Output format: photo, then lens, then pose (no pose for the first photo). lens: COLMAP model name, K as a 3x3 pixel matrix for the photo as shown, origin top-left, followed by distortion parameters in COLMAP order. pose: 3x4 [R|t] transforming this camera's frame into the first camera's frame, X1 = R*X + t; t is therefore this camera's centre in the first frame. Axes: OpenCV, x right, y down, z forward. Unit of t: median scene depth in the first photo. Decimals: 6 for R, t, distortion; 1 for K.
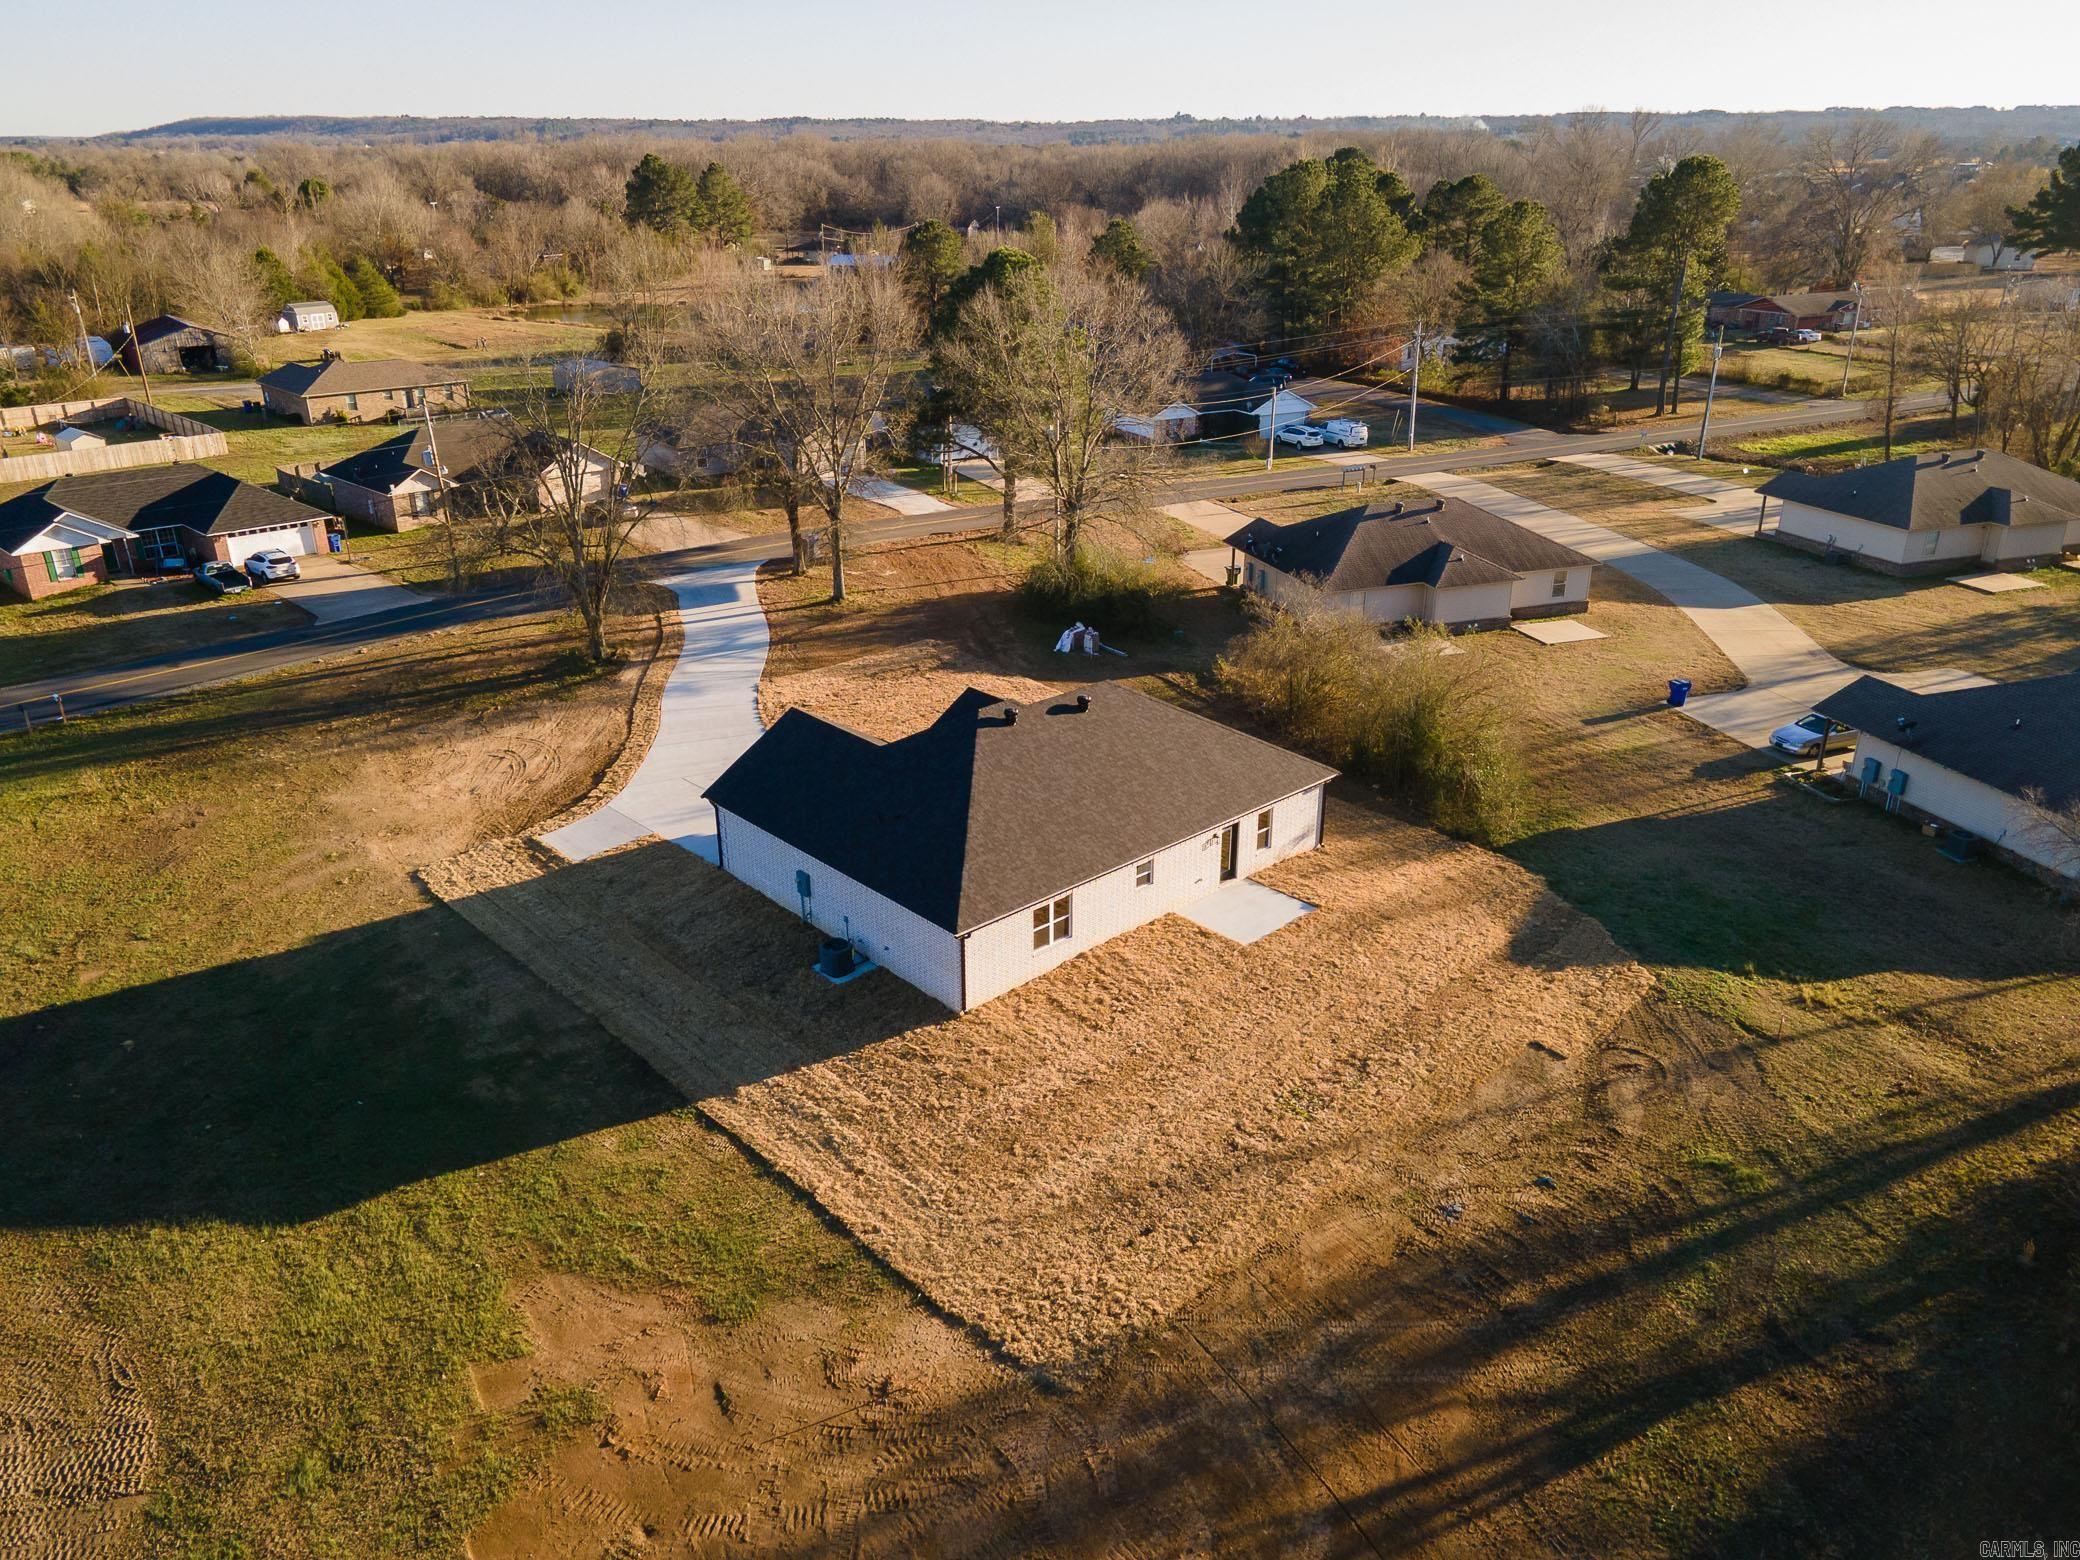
lens RADIAL K [[1512.3, 0, 1024.1], [0, 1512.3, 777.4], [0, 0, 1]] dist [0.023861, 0.054543]
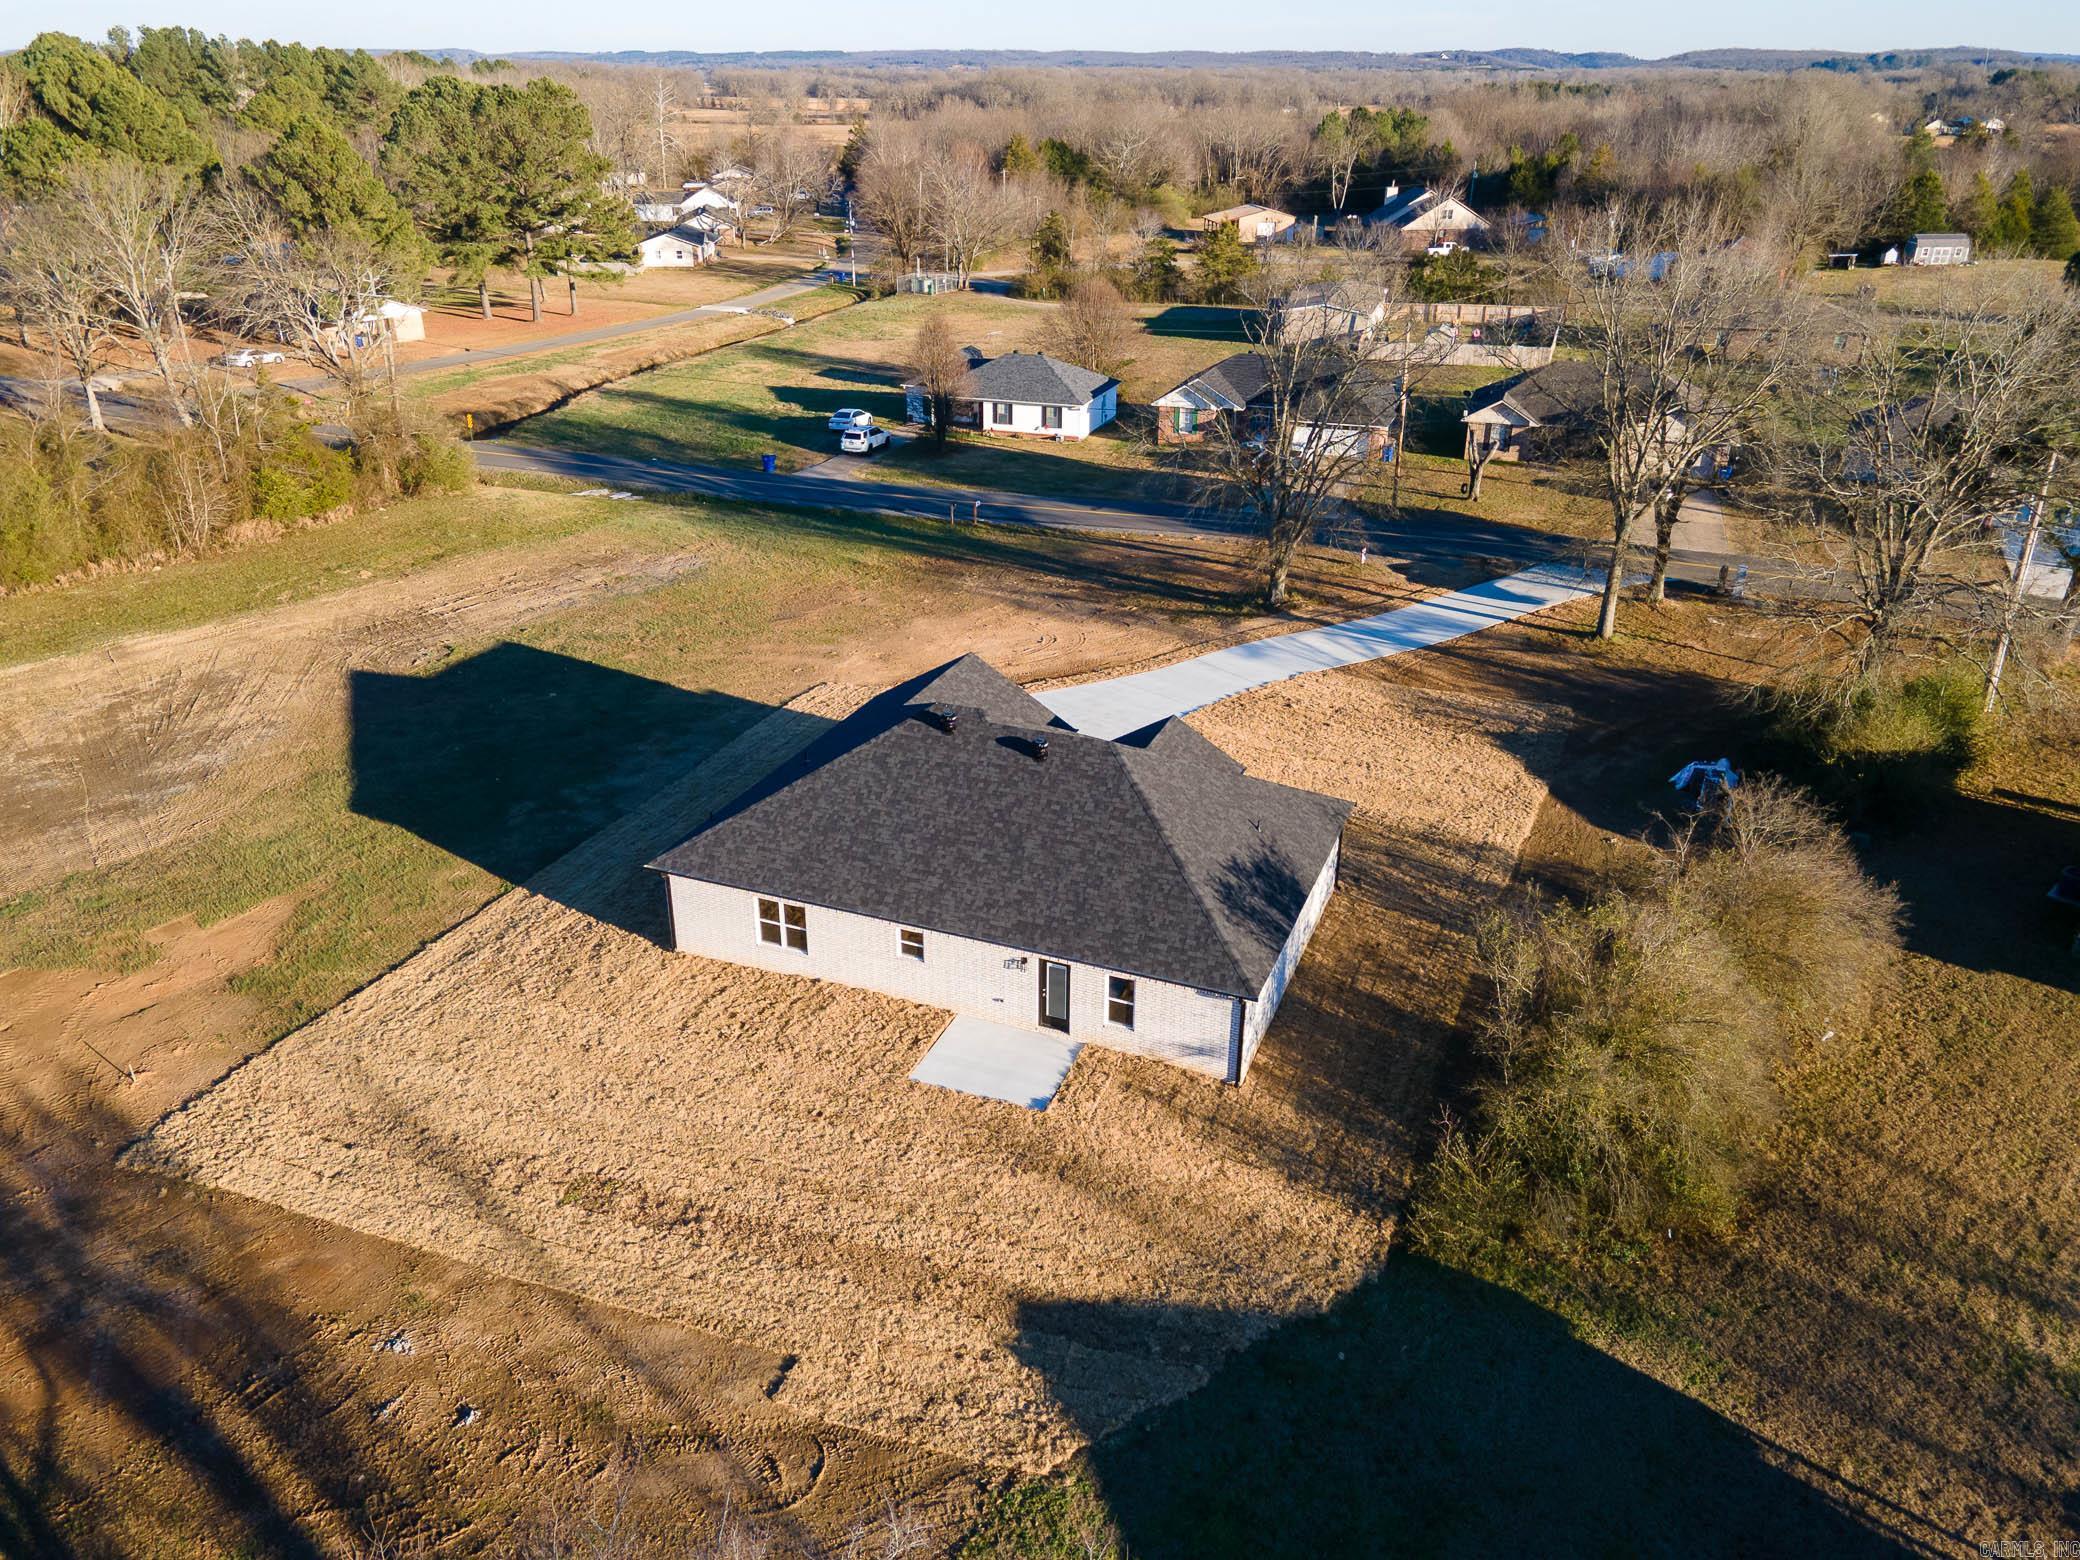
lens RADIAL K [[1512.3, 0, 1024.1], [0, 1512.3, 777.4], [0, 0, 1]] dist [0.023861, 0.054543]
pose [[0.426542, 0.386870, -0.817553, 0.811872], [-0.348338, 0.904446, 0.246250, -0.266394], [0.834699, 0.179748, 0.520546, 0.641787]]
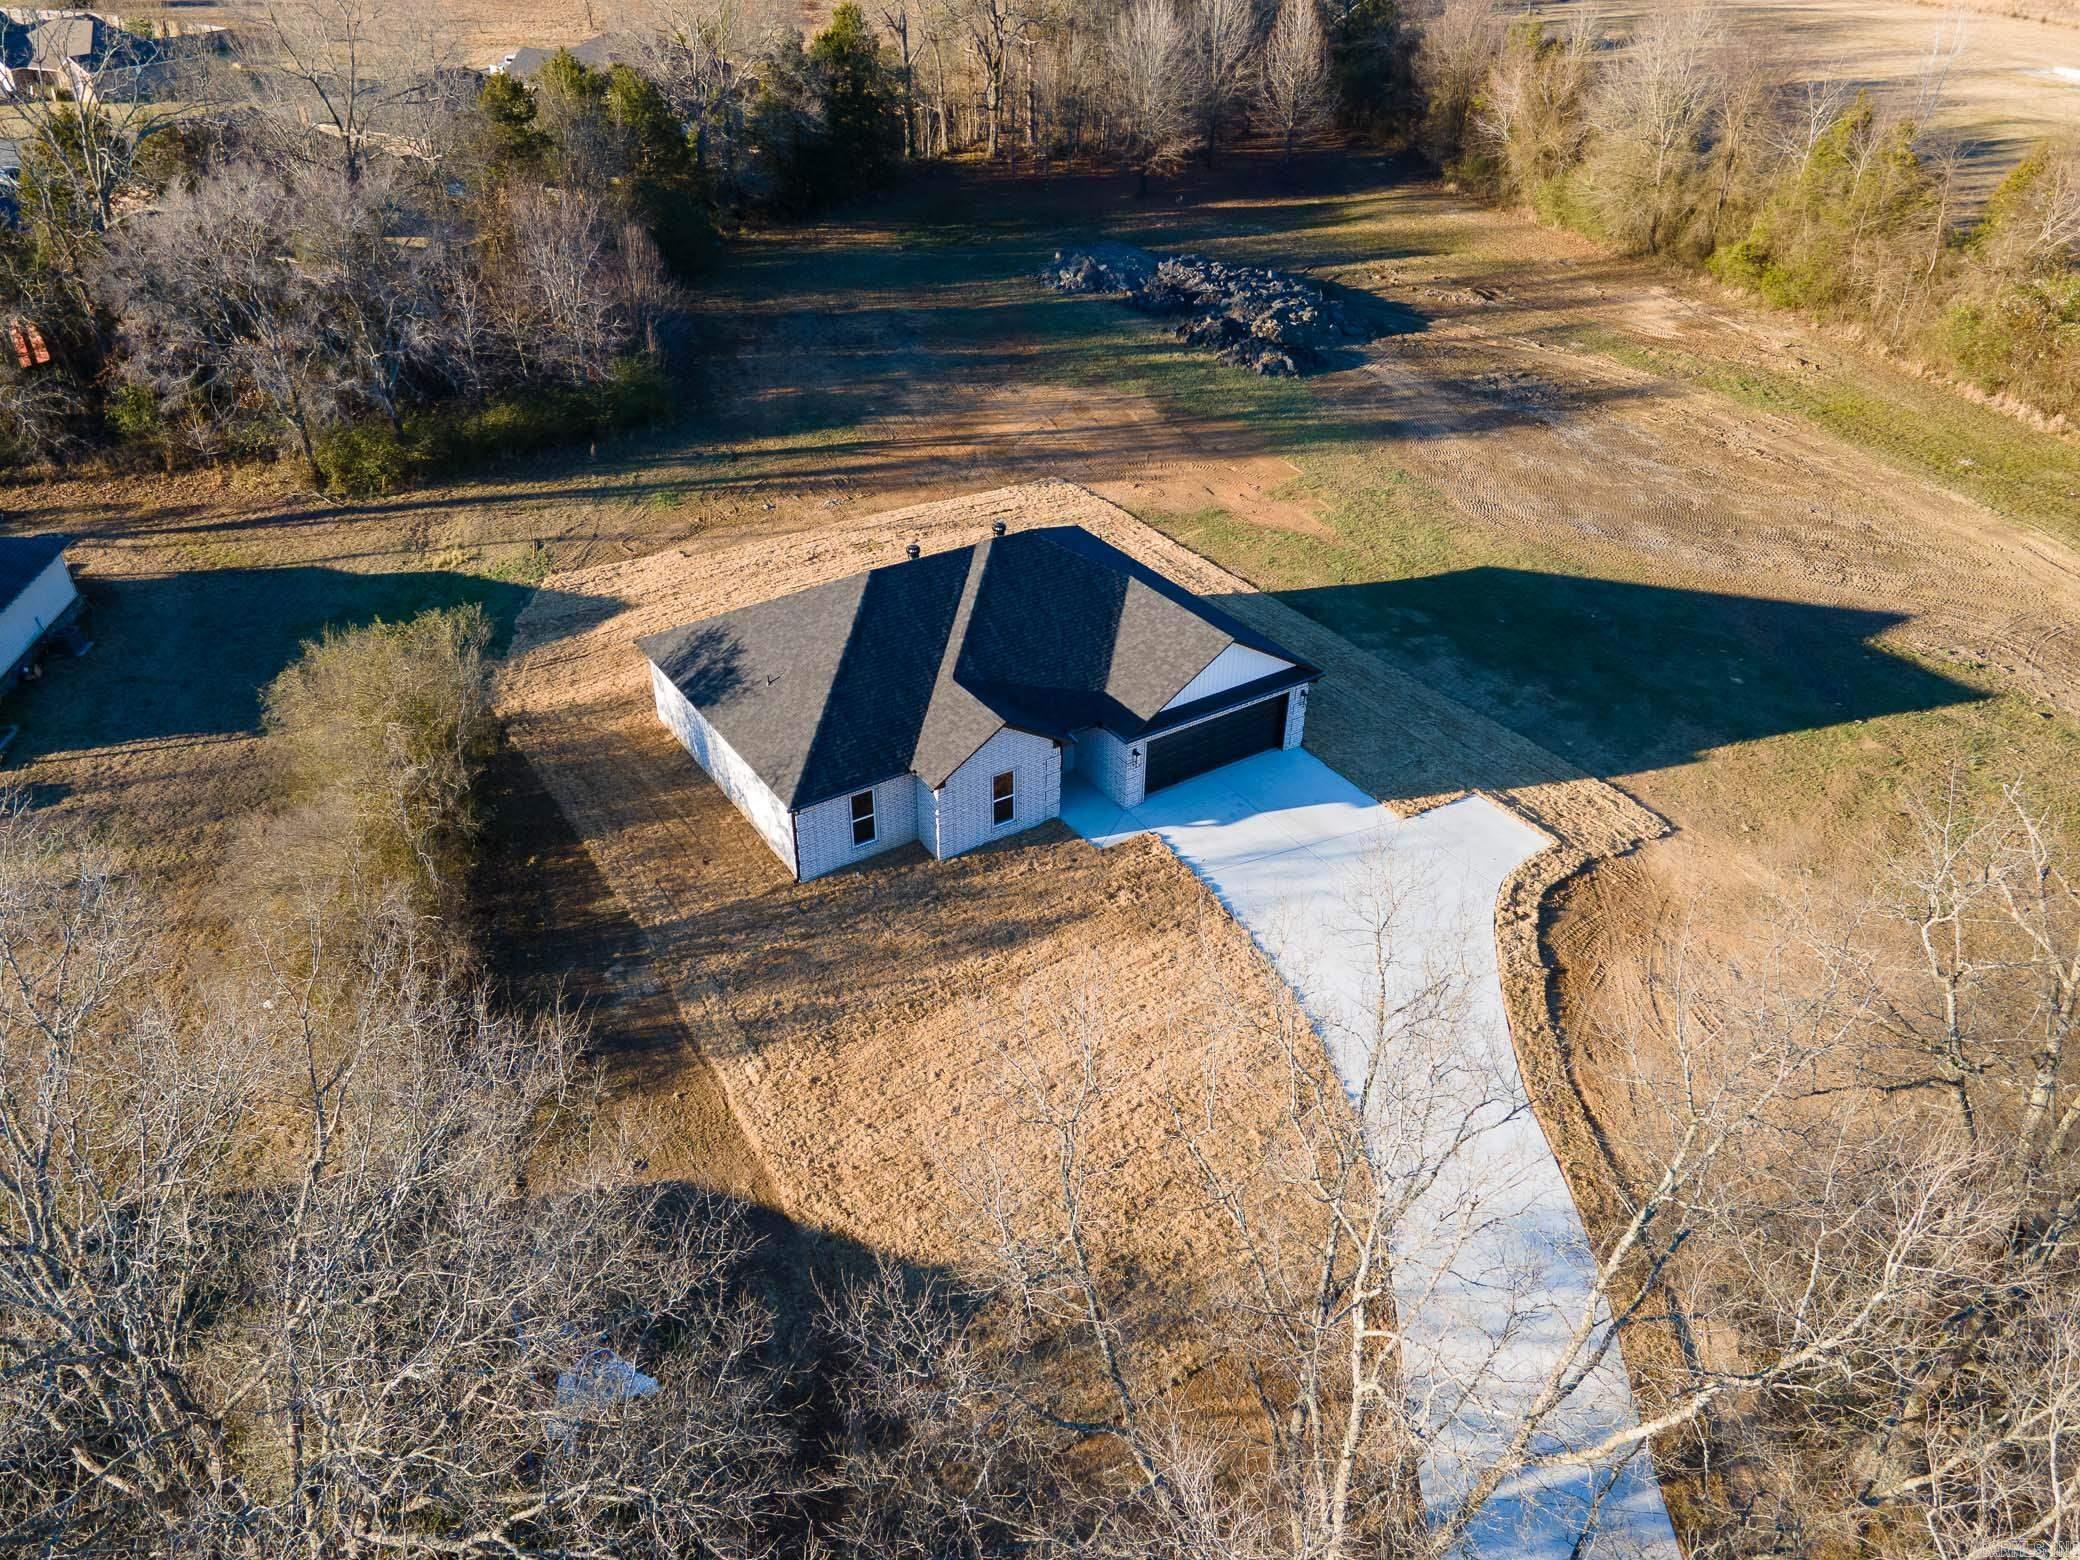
lens RADIAL K [[1512.3, 0, 1024.1], [0, 1512.3, 777.4], [0, 0, 1]] dist [0.023861, 0.054543]
pose [[-0.986743, -0.083542, 0.139138, -0.192875], [0.066443, 0.574239, 0.815987, -0.826073], [-0.148068, 0.814414, -0.561075, 1.846124]]
